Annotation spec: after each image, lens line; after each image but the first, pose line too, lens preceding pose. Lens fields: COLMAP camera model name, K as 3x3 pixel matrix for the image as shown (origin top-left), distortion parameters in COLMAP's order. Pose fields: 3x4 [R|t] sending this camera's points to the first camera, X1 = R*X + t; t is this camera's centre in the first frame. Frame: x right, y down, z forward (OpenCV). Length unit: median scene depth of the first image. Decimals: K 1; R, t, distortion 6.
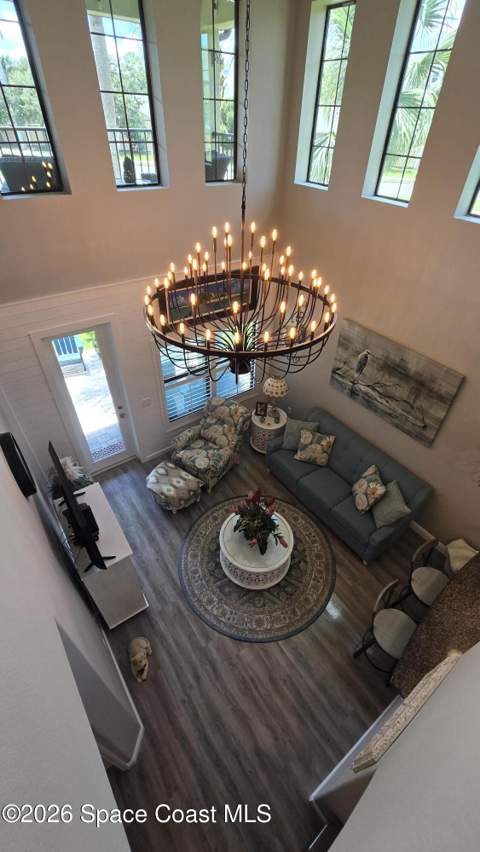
lens RADIAL K [[363.9, 0, 243.0], [0, 363.9, 425.4], [0, 0, 1]] dist [-0.000694, -0.000027]
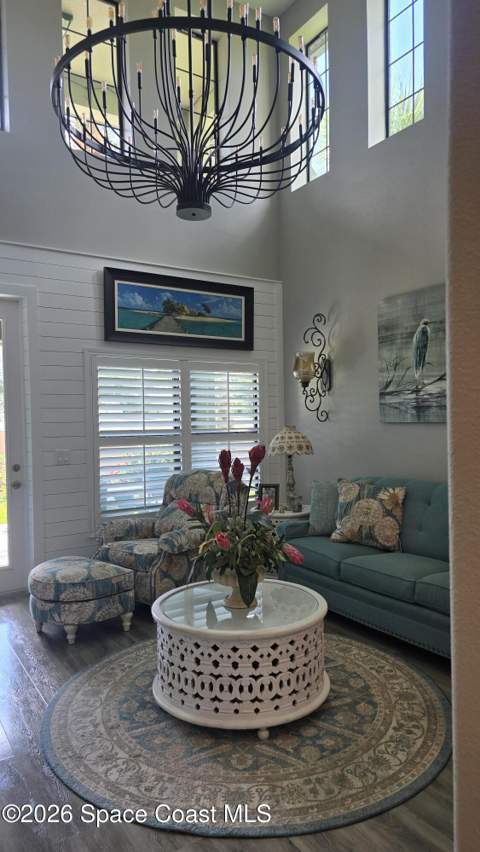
lens RADIAL K [[580.2, 0, 237.3], [0, 580.2, 430.7], [0, 0, 1]] dist [0.041748, 0.000390]
pose [[0.996286, -0.049169, -0.070680, 0.089934], [-0.006628, 0.774667, -0.632334, 0.559020], [0.085845, 0.630455, 0.771464, 0.330687]]
